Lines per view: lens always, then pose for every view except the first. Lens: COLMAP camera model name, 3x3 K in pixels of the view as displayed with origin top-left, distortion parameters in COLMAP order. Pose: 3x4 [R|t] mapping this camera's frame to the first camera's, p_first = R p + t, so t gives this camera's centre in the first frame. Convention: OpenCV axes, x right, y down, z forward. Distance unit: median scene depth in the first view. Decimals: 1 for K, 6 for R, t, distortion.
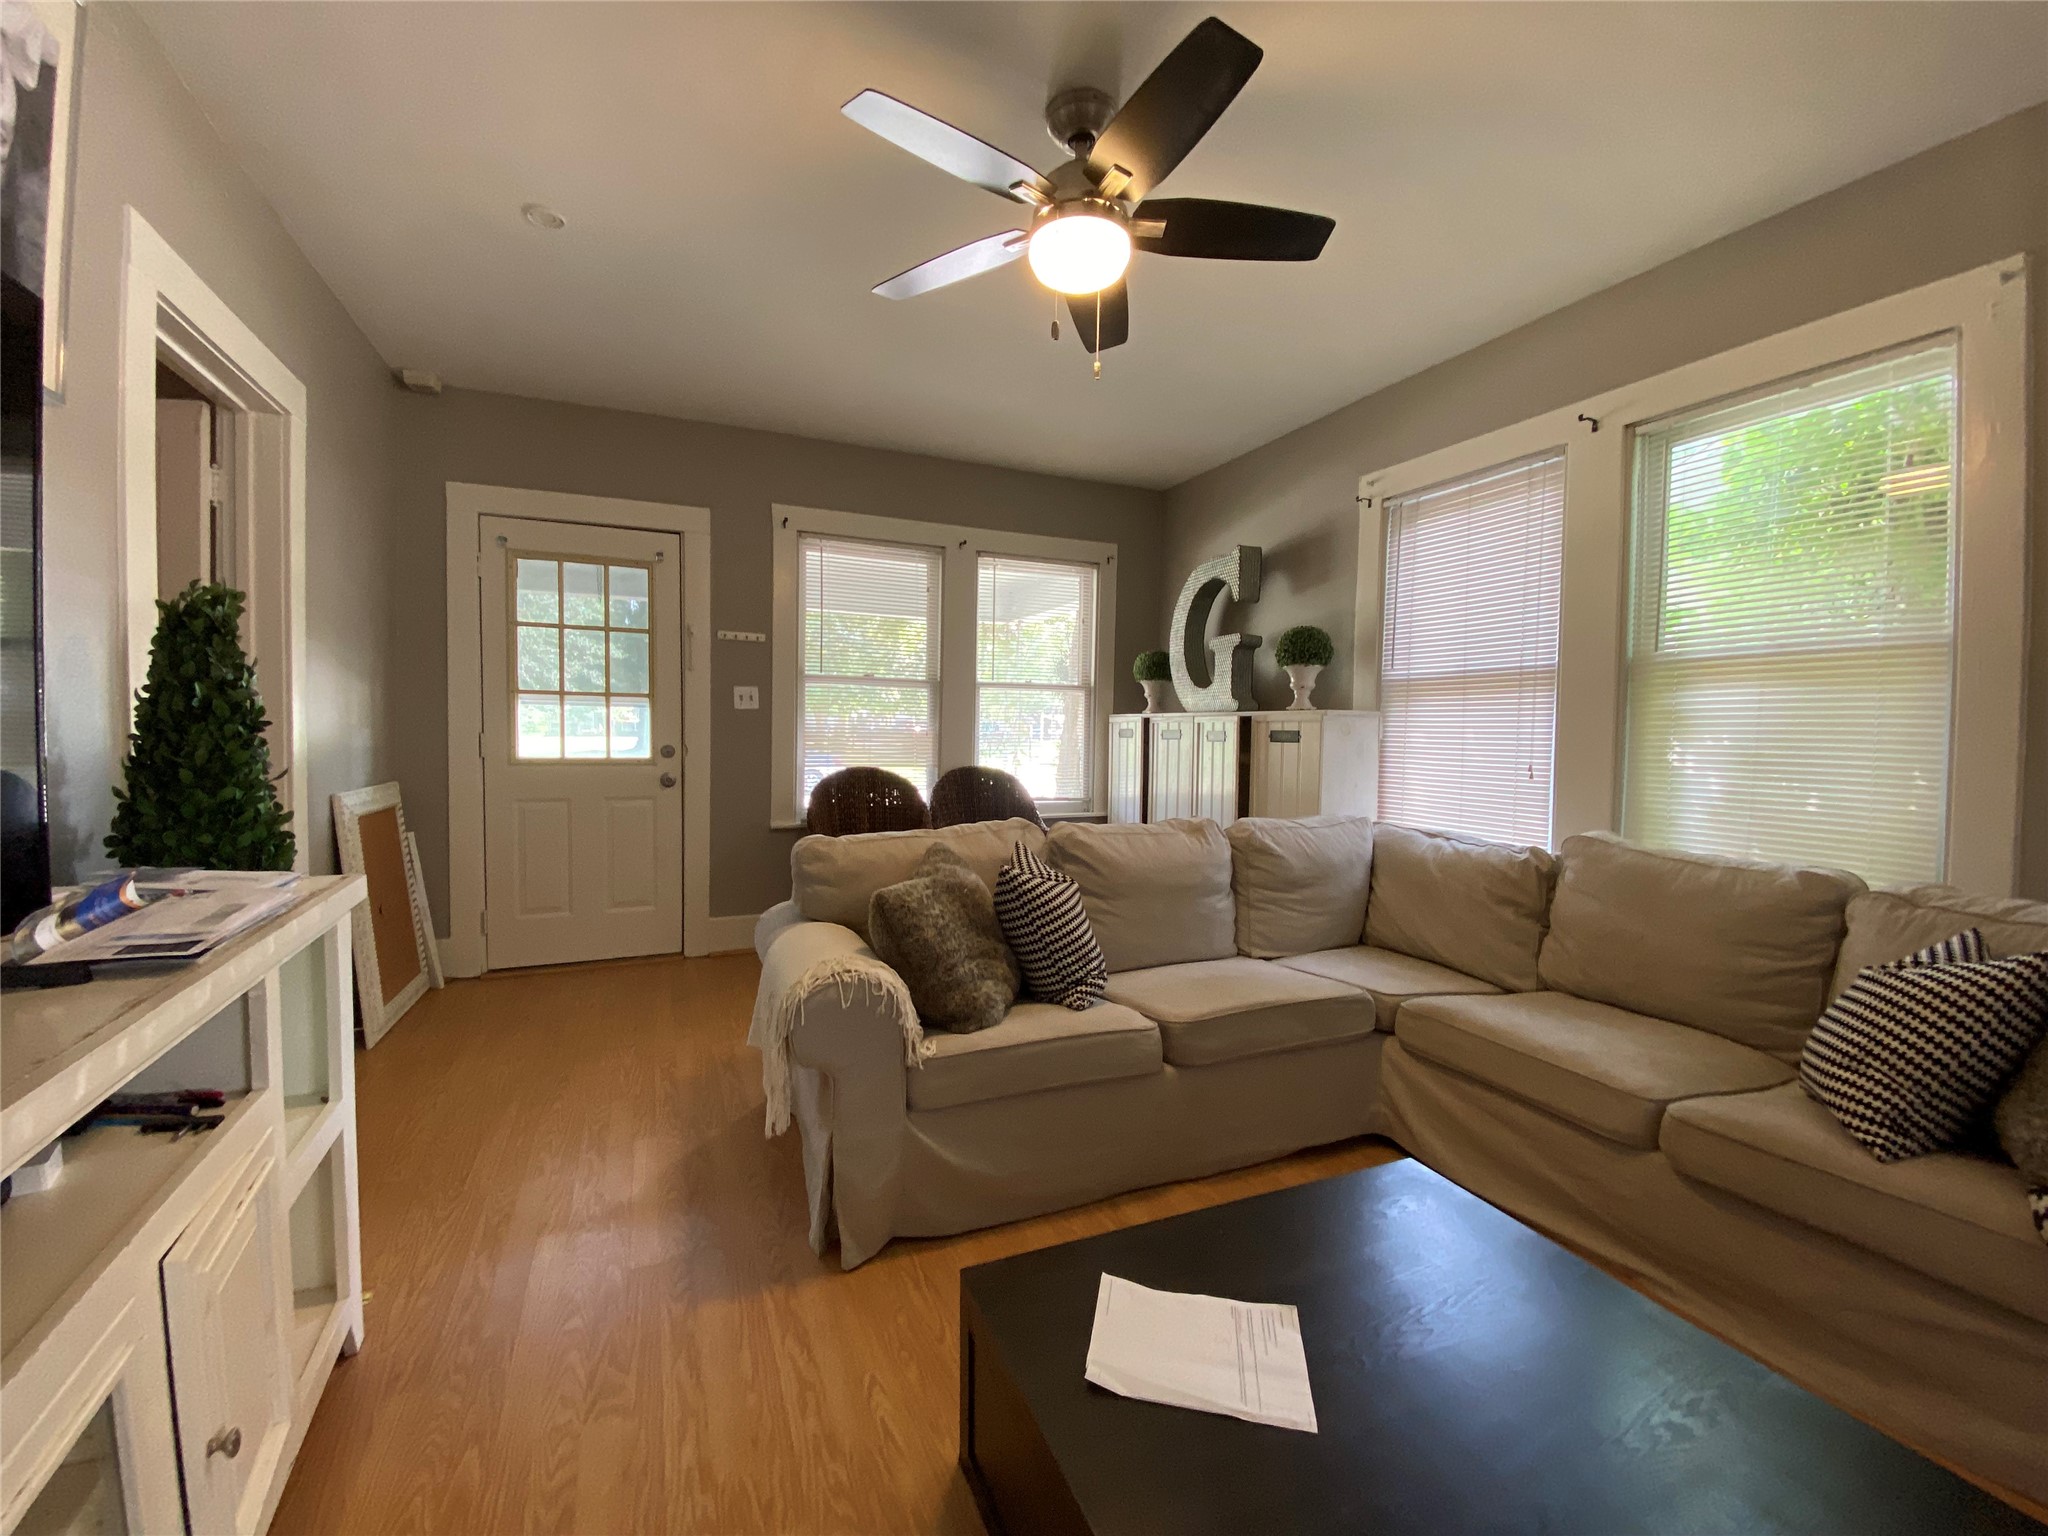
lens RADIAL K [[814.6, 0, 1018.5], [0, 814.6, 762.3], [0, 0, 1]] dist [-0.000183, -0.000069]
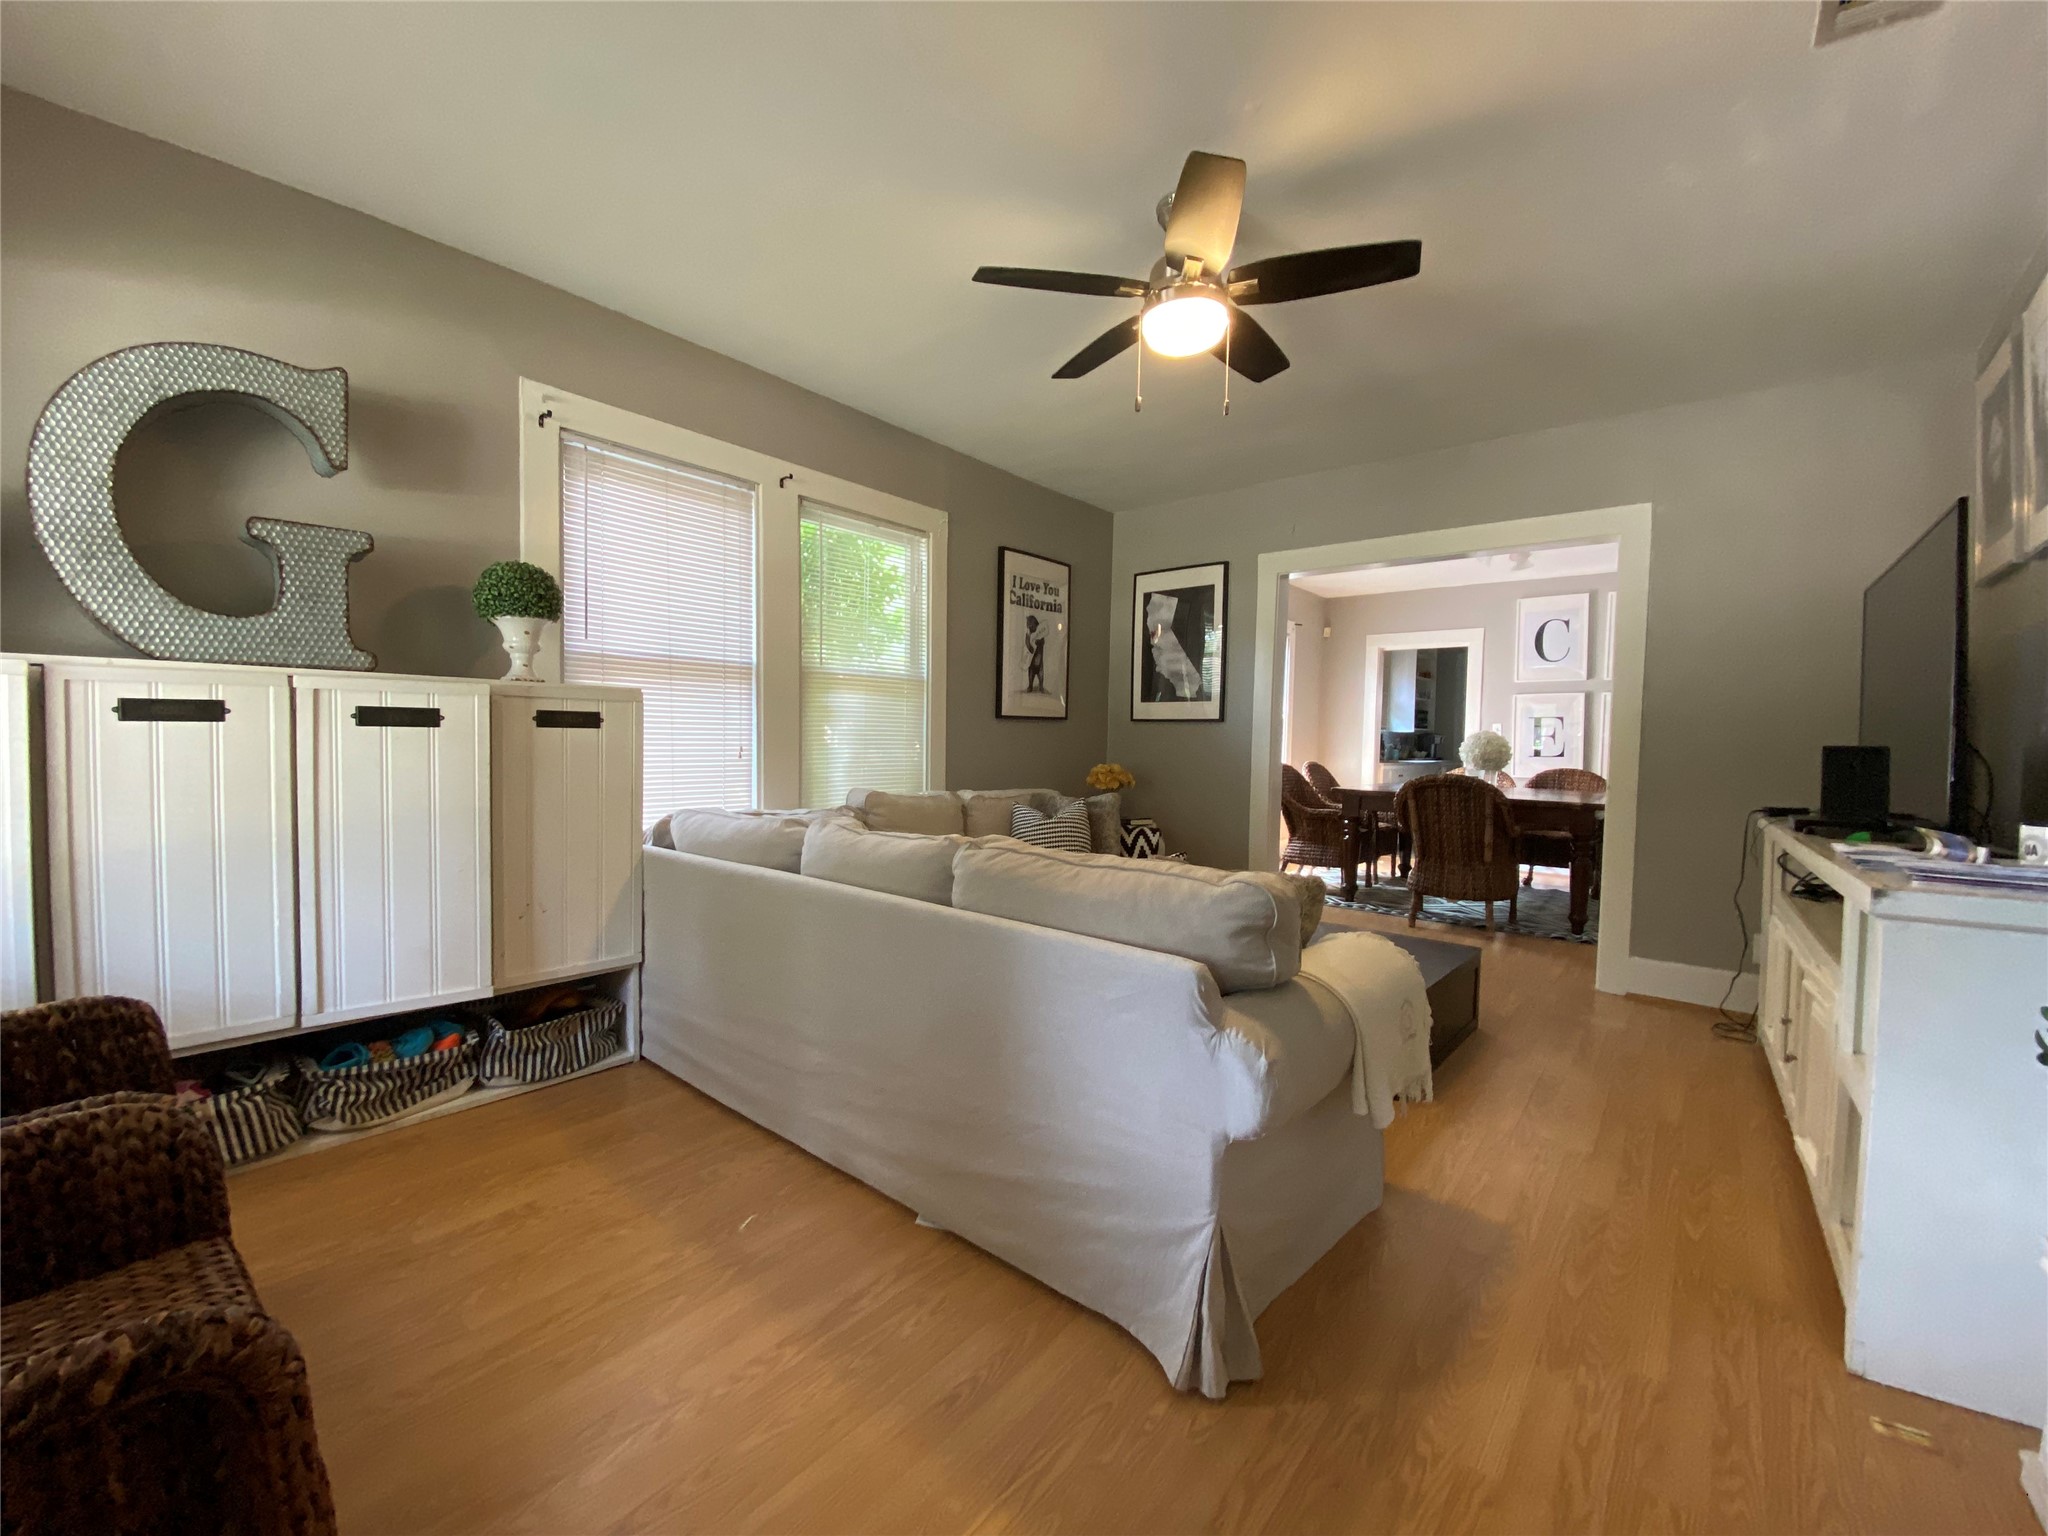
lens RADIAL K [[814.6, 0, 1018.5], [0, 814.6, 762.3], [0, 0, 1]] dist [-0.000183, -0.000069]
pose [[-0.413673, -0.055821, 0.908713, -0.625089], [0.003139, 0.998025, 0.062736, -0.047751], [-0.910420, 0.028804, -0.412681, 1.160895]]
